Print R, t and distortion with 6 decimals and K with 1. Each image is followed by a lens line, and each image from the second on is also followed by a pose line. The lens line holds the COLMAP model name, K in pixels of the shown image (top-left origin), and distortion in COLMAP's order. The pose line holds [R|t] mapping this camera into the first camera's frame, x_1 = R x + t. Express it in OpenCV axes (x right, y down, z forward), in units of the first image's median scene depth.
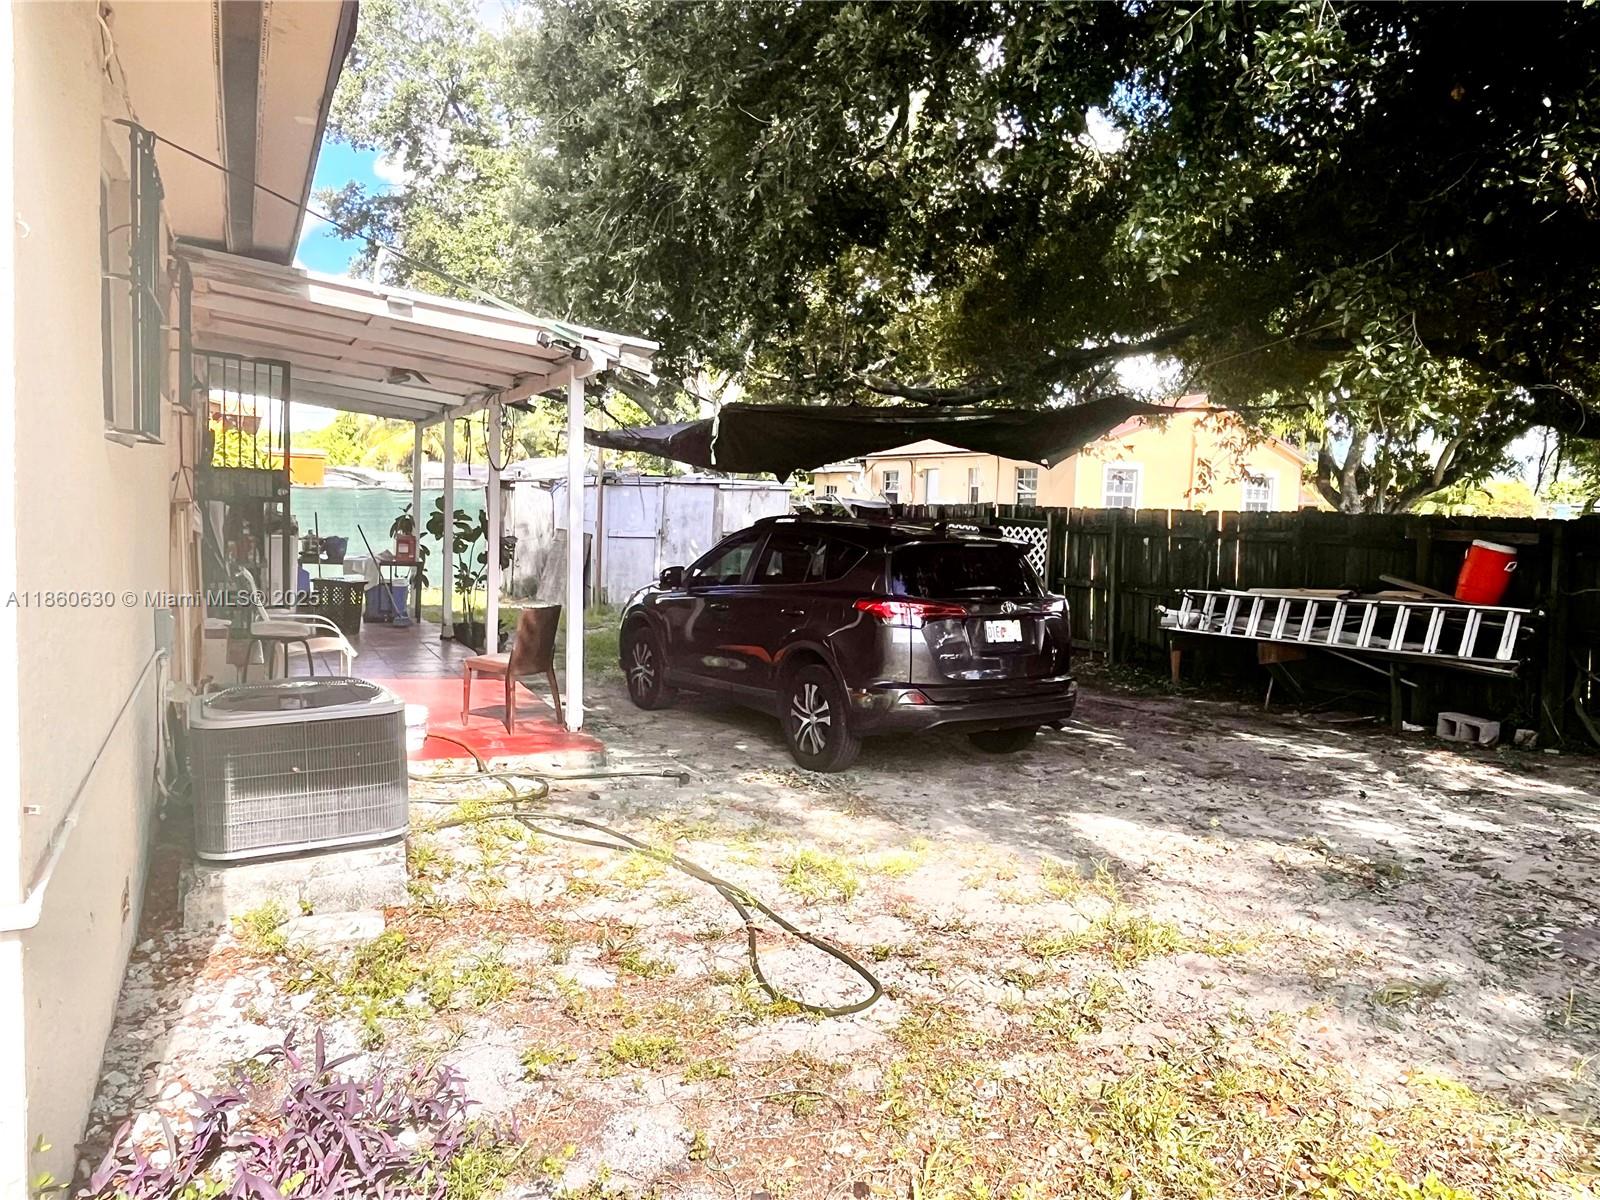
lens RADIAL K [[1128.2, 0, 800.0], [0, 1128.2, 600.0], [0, 0, 1]] dist [0.000434, -0.000258]
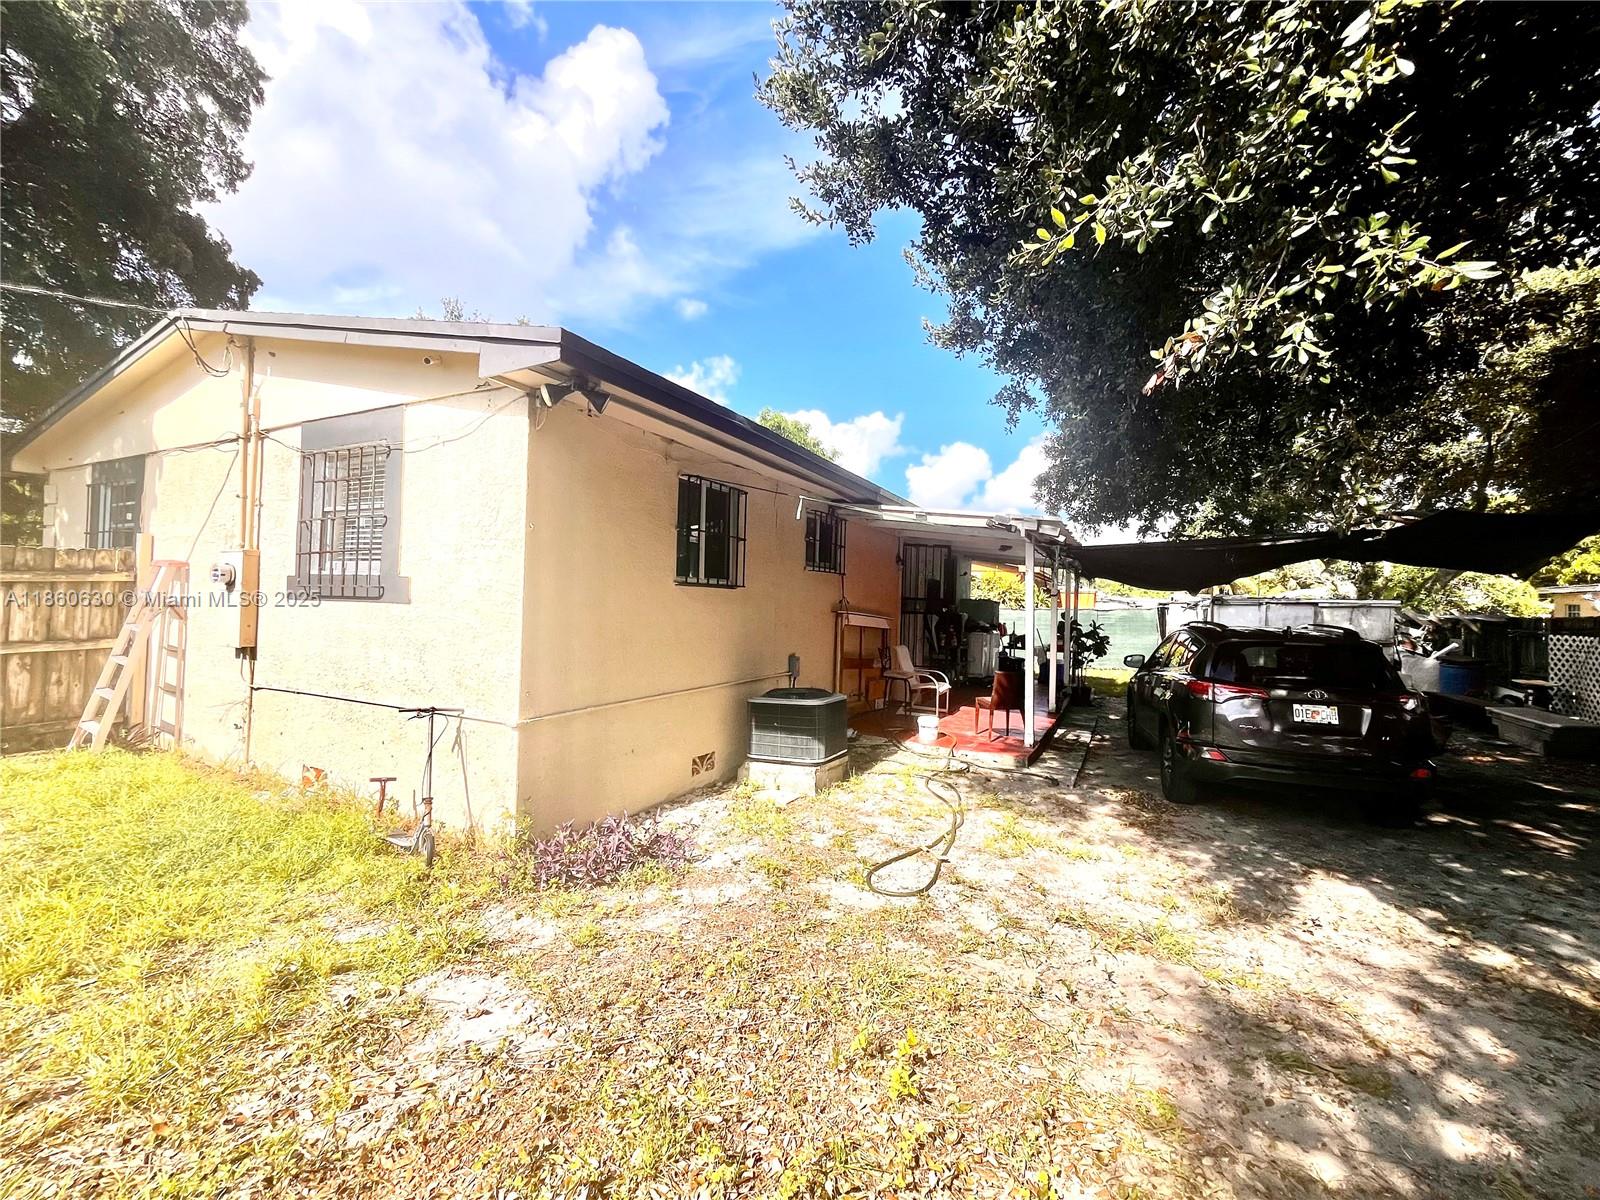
lens RADIAL K [[648.6, 0, 800.0], [0, 648.6, 600.0], [0, 0, 1]] dist [0.000178, -0.000009]
pose [[0.604632, -0.026006, -0.796080, 0.641336], [-0.066210, 0.994367, -0.082771, 0.000240], [0.793749, 0.102754, 0.599504, 0.194445]]
